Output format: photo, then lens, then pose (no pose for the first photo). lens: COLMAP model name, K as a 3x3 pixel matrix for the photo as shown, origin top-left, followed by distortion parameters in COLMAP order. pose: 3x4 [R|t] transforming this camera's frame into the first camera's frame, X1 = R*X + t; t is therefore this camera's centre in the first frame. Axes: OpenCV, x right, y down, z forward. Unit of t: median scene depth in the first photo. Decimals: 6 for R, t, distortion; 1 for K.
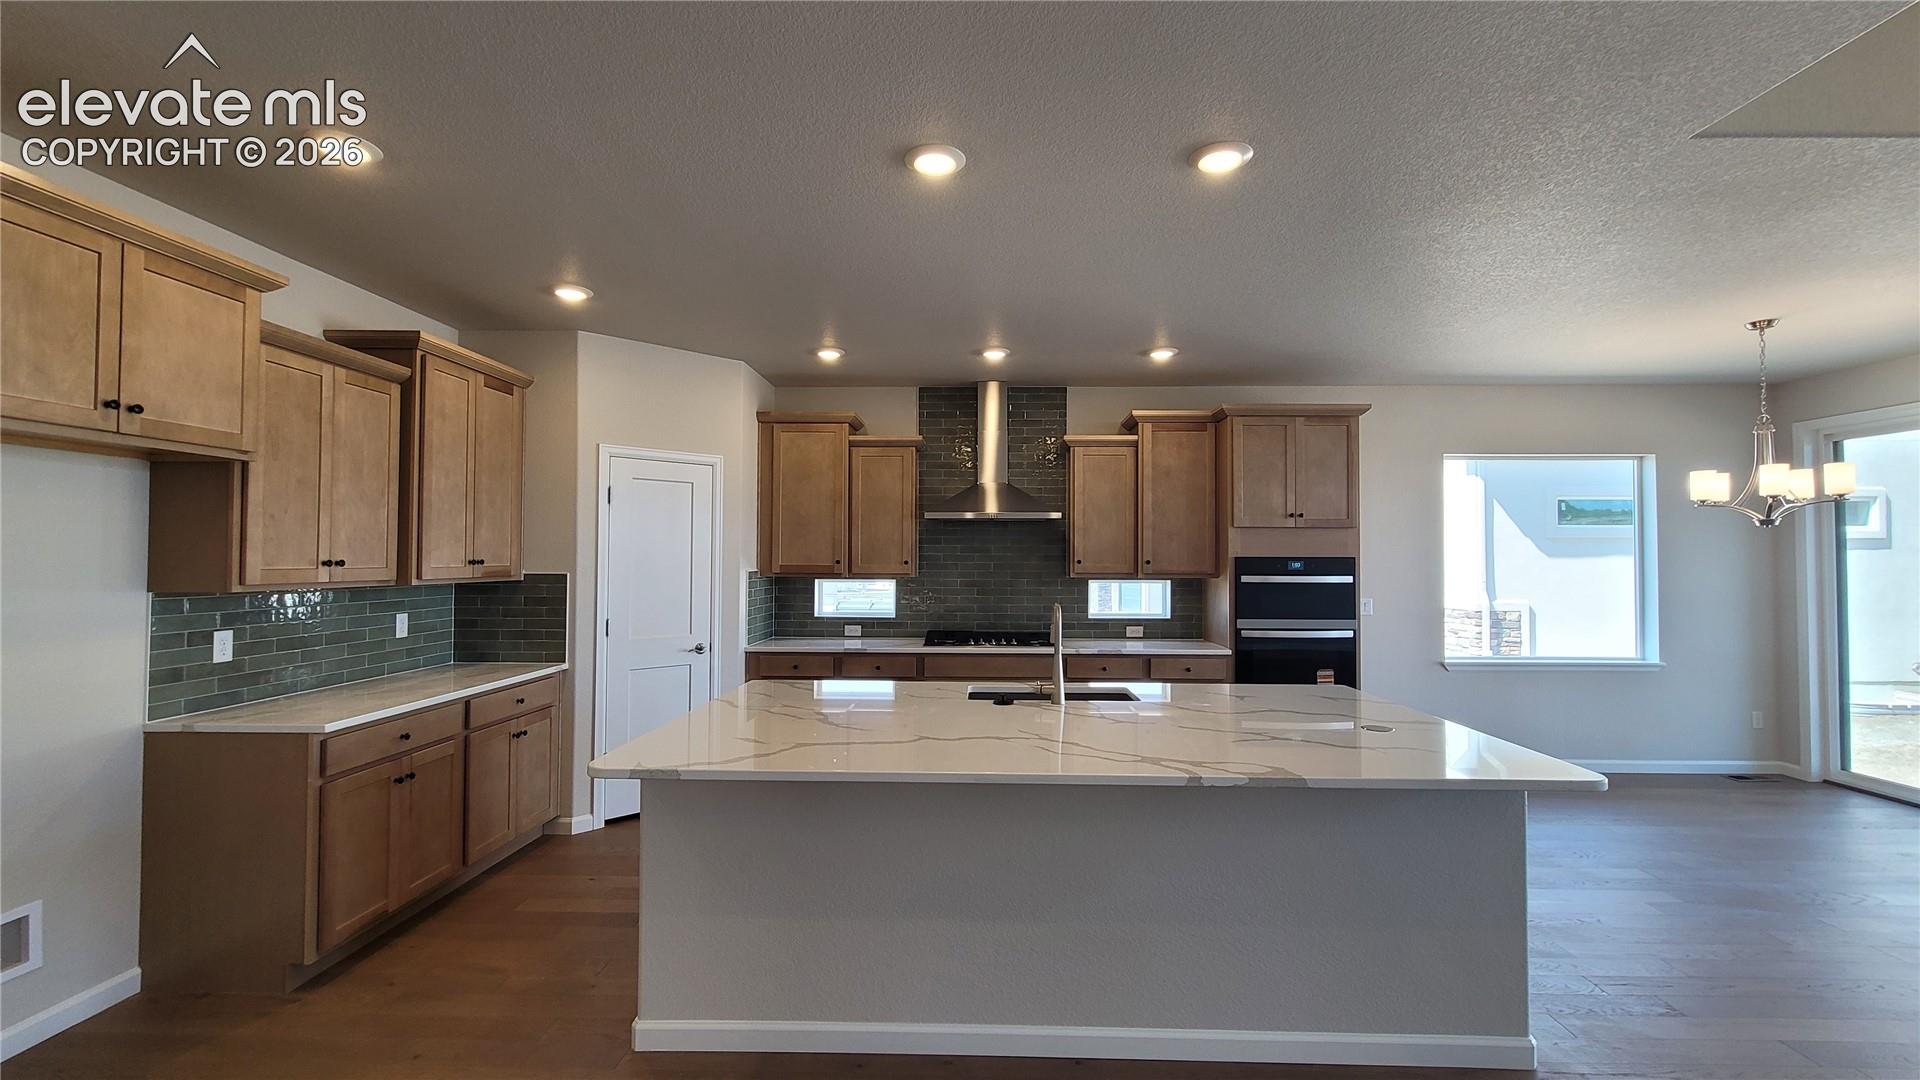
lens RADIAL K [[780.4, 0, 966.8], [0, 780.4, 540.6], [0, 0, 1]] dist [-0.001047, -0.000266]
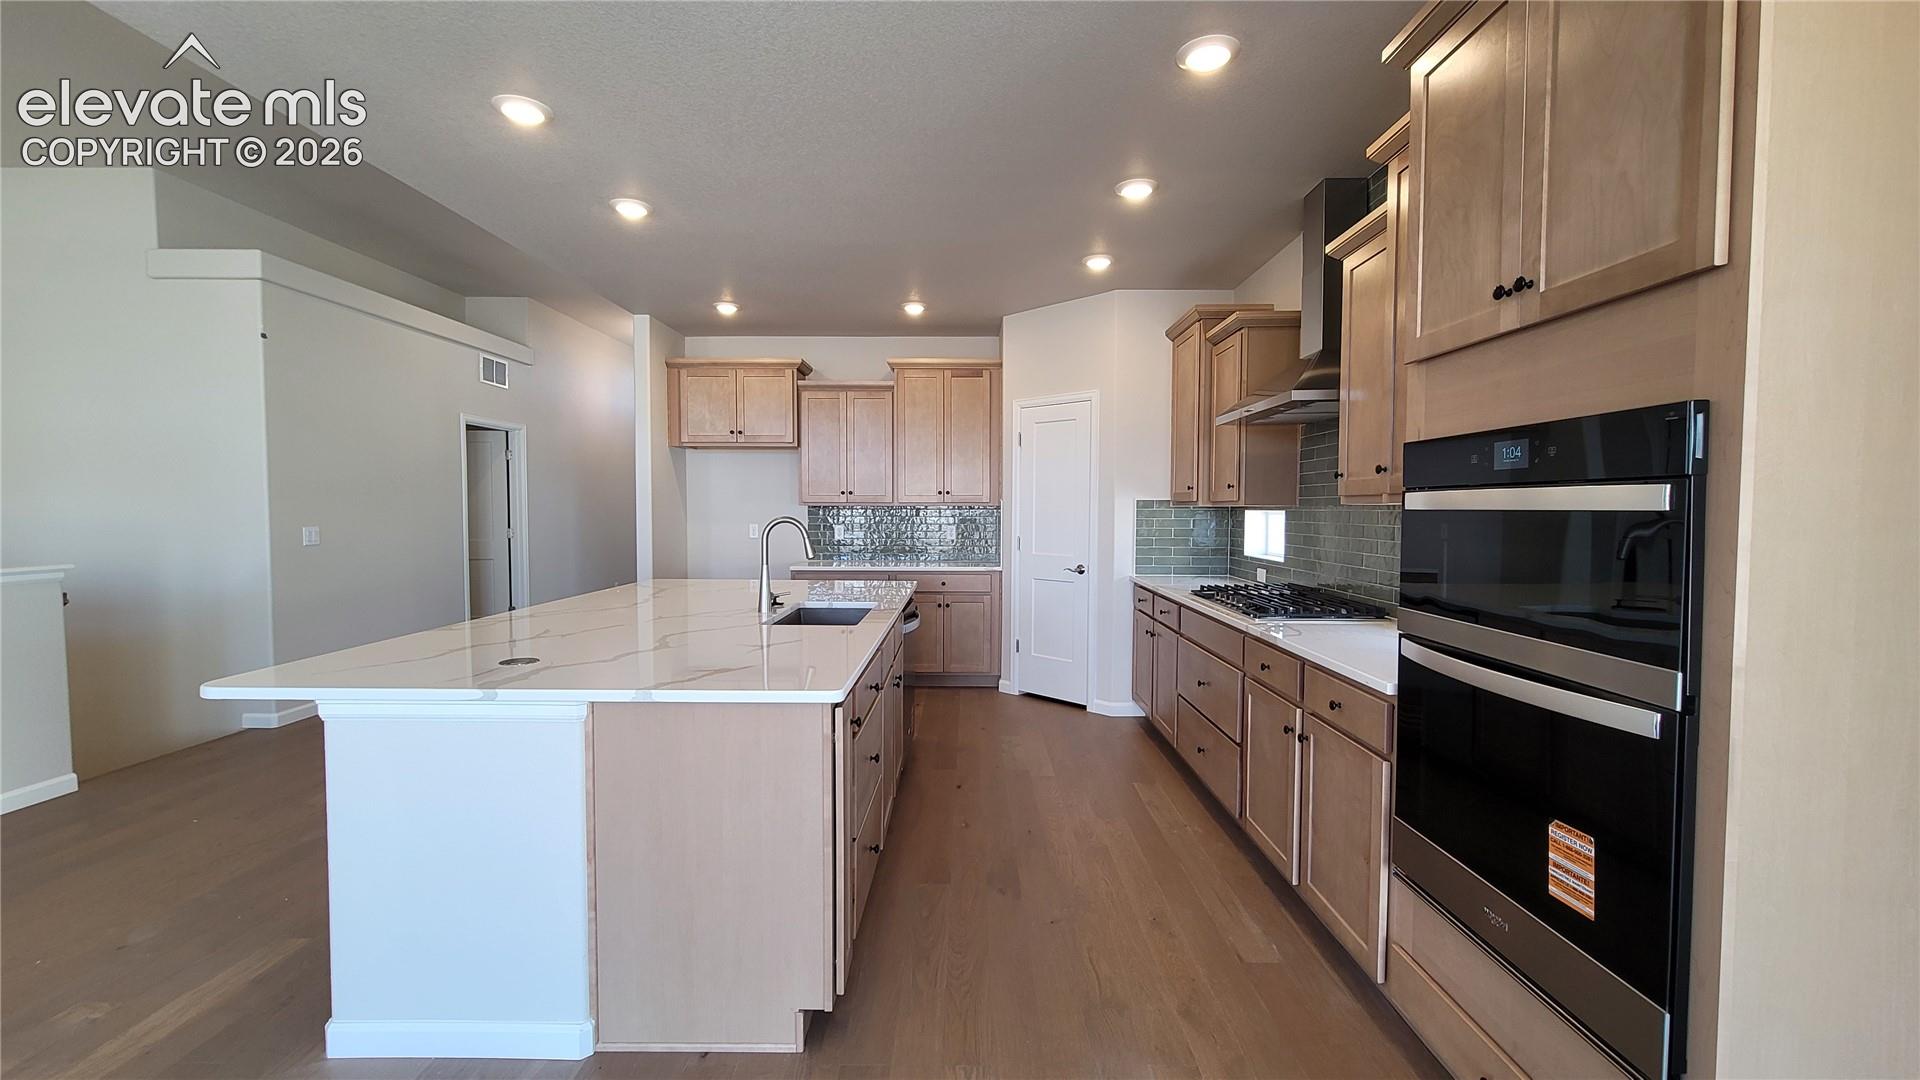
lens RADIAL K [[780.4, 0, 966.8], [0, 780.4, 540.6], [0, 0, 1]] dist [-0.001047, -0.000266]
pose [[0.023792, 0.038106, -0.998990, 0.685268], [0.019775, 0.999060, 0.038580, 0.046859], [0.999521, -0.020673, 0.023016, 0.738352]]
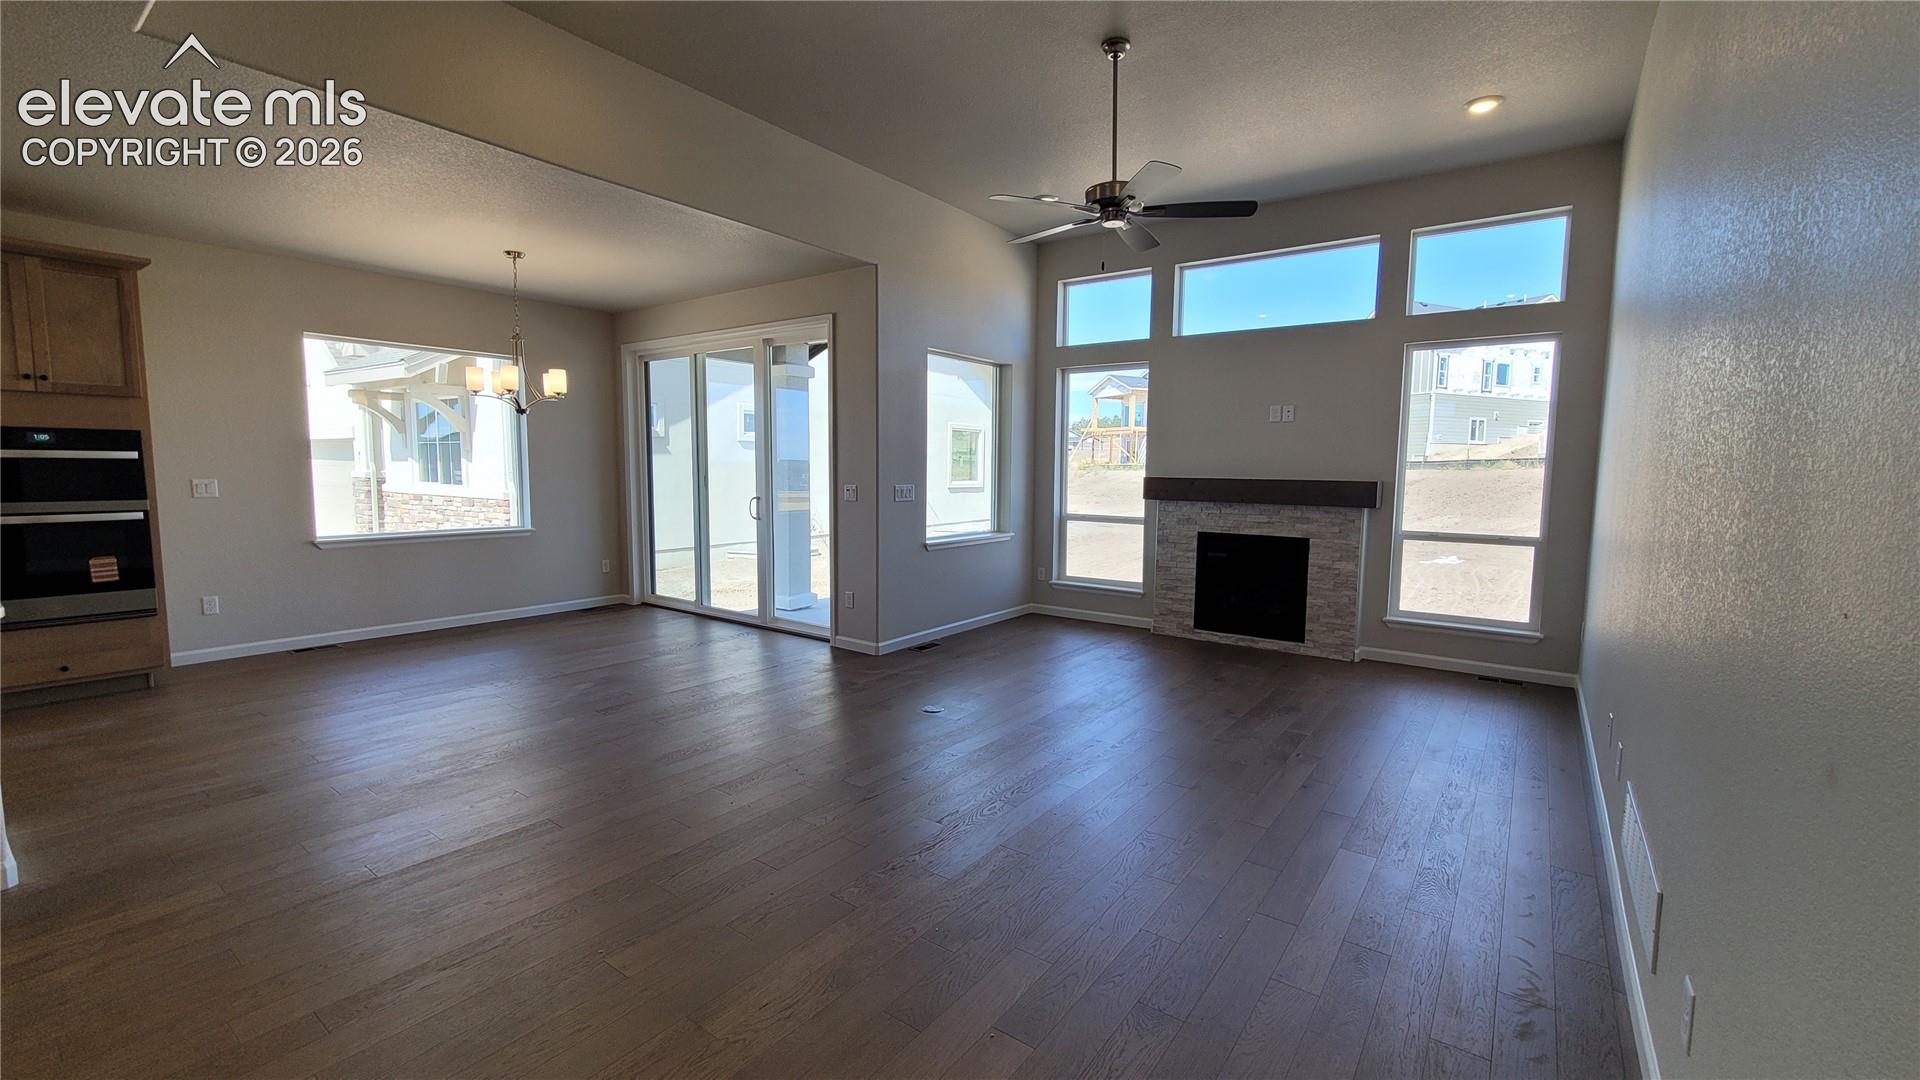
lens RADIAL K [[780.4, 0, 966.8], [0, 780.4, 540.6], [0, 0, 1]] dist [-0.001047, -0.000266]
pose [[0.569541, -0.074770, 0.818555, 0.279069], [-0.028194, 0.993491, 0.110366, 0.020299], [-0.821479, -0.085937, 0.563726, -0.287119]]
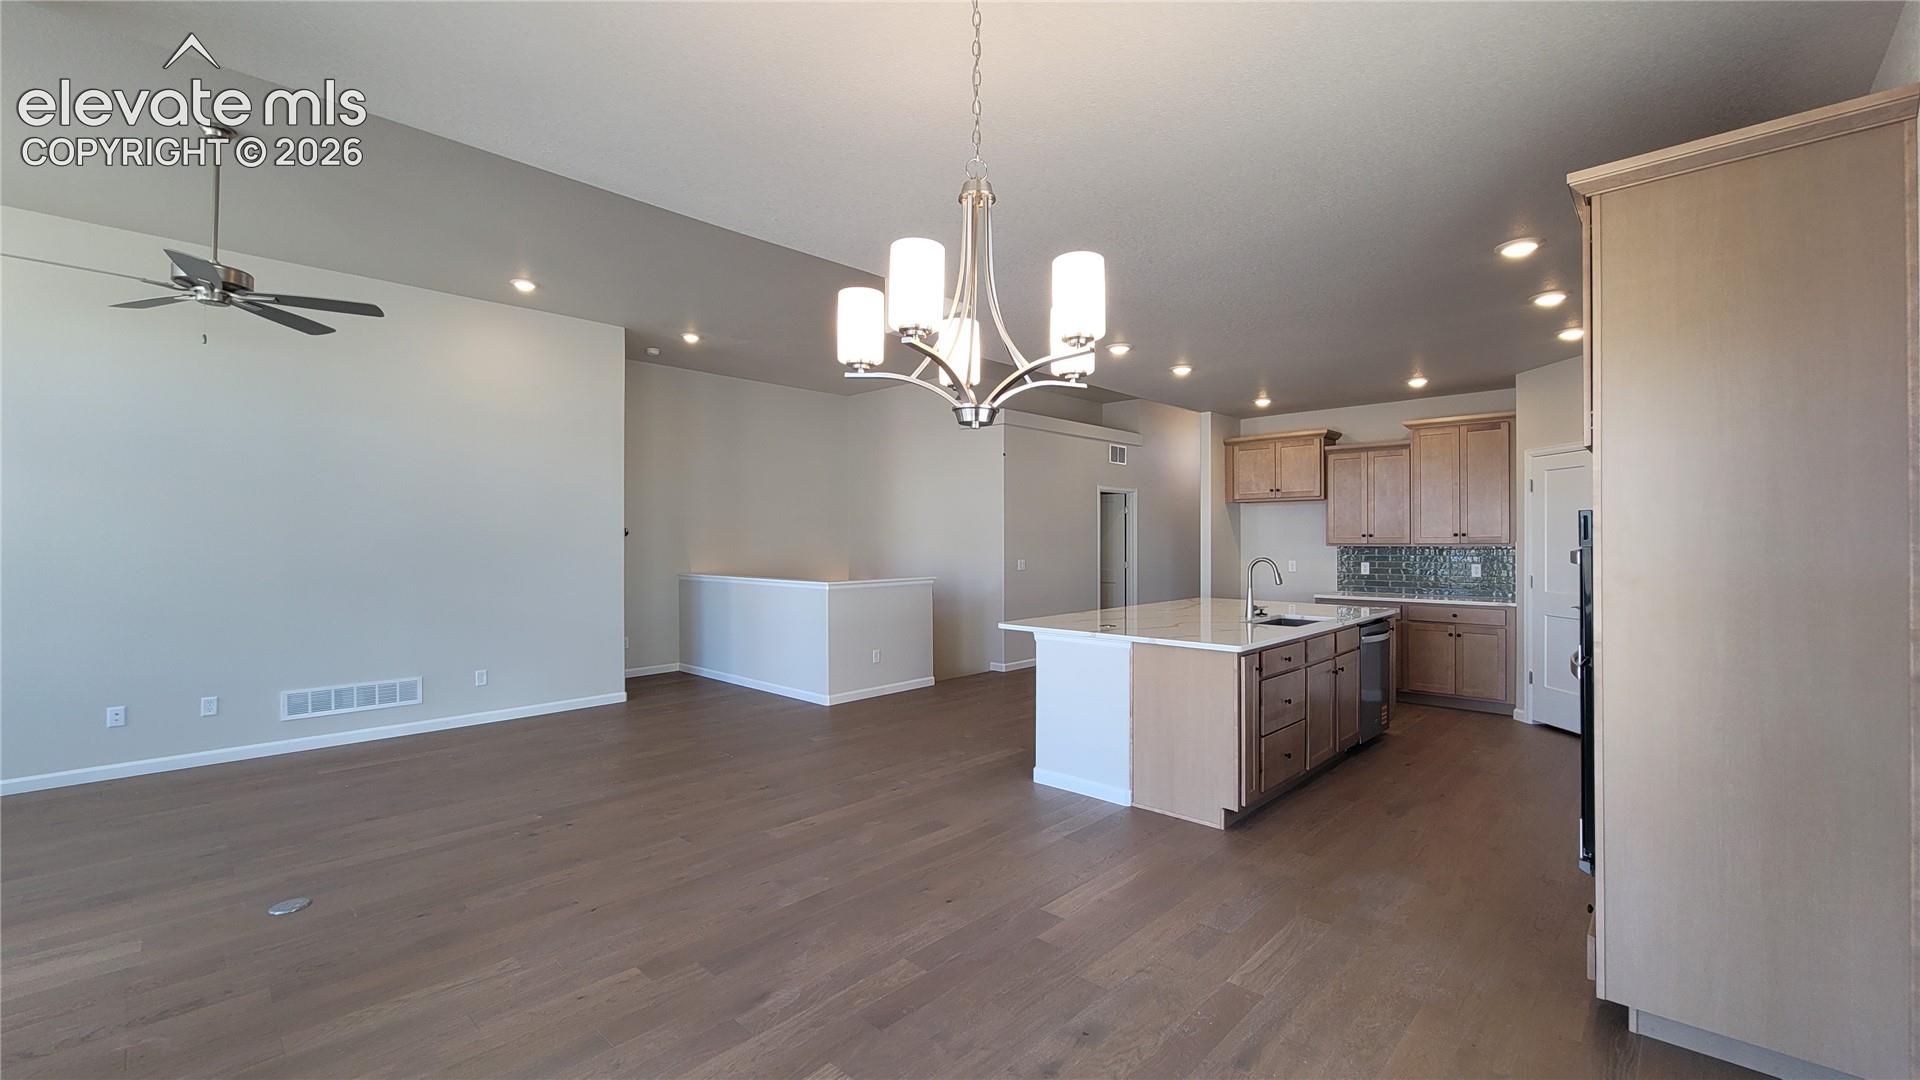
lens RADIAL K [[780.4, 0, 966.8], [0, 780.4, 540.6], [0, 0, 1]] dist [-0.001047, -0.000266]
pose [[-0.665359, -0.002863, -0.746518, 1.034174], [0.017116, 0.999671, -0.019089, 0.040304], [0.746328, -0.025479, -0.665091, 0.980288]]
